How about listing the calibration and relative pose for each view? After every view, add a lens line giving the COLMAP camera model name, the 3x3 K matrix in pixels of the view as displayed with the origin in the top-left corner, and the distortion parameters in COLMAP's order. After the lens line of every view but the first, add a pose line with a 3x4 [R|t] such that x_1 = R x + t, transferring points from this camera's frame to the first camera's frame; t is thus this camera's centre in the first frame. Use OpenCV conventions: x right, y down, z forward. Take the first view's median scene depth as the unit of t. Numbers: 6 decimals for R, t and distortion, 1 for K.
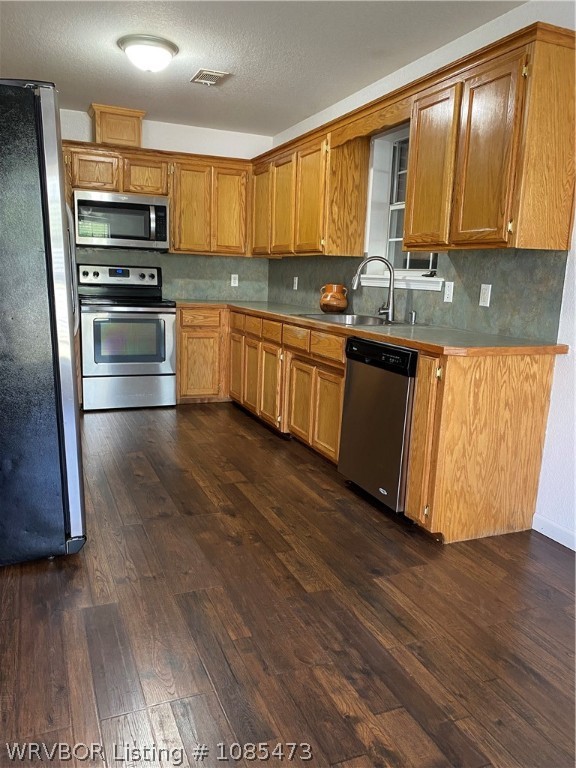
lens RADIAL K [[579.1, 0, 287.6], [0, 579.1, 393.7], [0, 0, 1]] dist [0.095310, -0.254039]
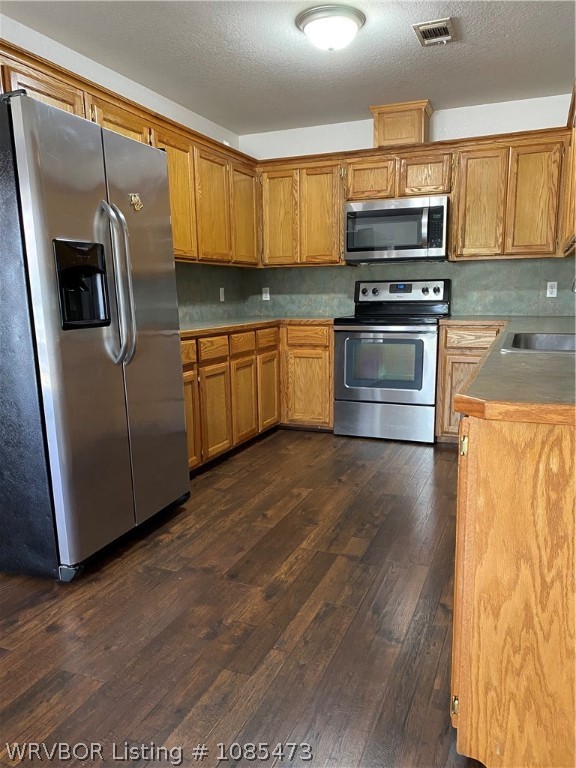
lens RADIAL K [[587.7, 0, 288.0], [0, 587.7, 384.0], [0, 0, 1]] dist [0.109851, -0.186410]
pose [[0.696052, 0.066420, -0.714912, 0.268855], [-0.104618, 0.994467, -0.009465, -0.035617], [0.710328, 0.081381, 0.699150, 0.268422]]
